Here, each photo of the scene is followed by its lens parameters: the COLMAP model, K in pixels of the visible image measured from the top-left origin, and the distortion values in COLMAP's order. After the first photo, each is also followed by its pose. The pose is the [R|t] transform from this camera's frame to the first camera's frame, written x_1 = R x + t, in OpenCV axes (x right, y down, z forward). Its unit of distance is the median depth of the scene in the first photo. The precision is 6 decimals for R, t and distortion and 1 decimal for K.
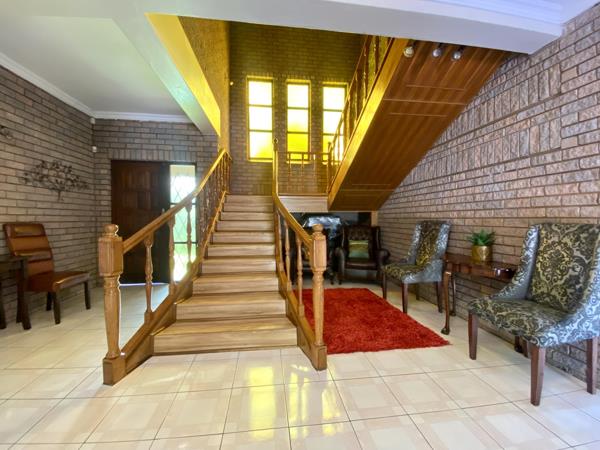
lens RADIAL K [[247.5, 0, 300.0], [0, 247.5, 225.0], [0, 0, 1]] dist [0.059323, -0.052379]
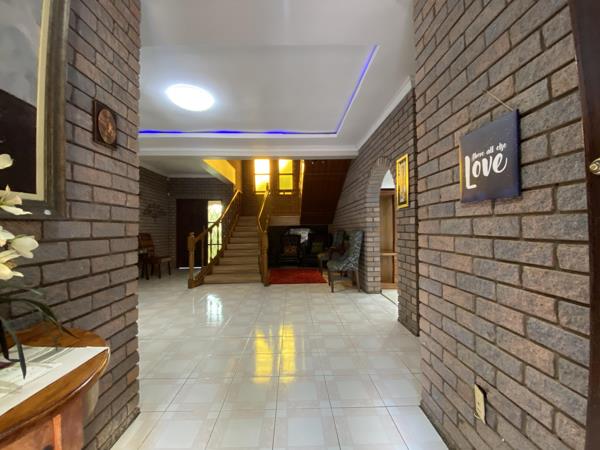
lens RADIAL K [[247.5, 0, 300.0], [0, 247.5, 225.0], [0, 0, 1]] dist [0.059323, -0.052379]
pose [[0.994347, -0.020383, -0.104208, 0.370491], [0.015437, 0.998725, -0.048056, 0.032816], [0.105055, 0.046175, 0.993394, -0.808187]]
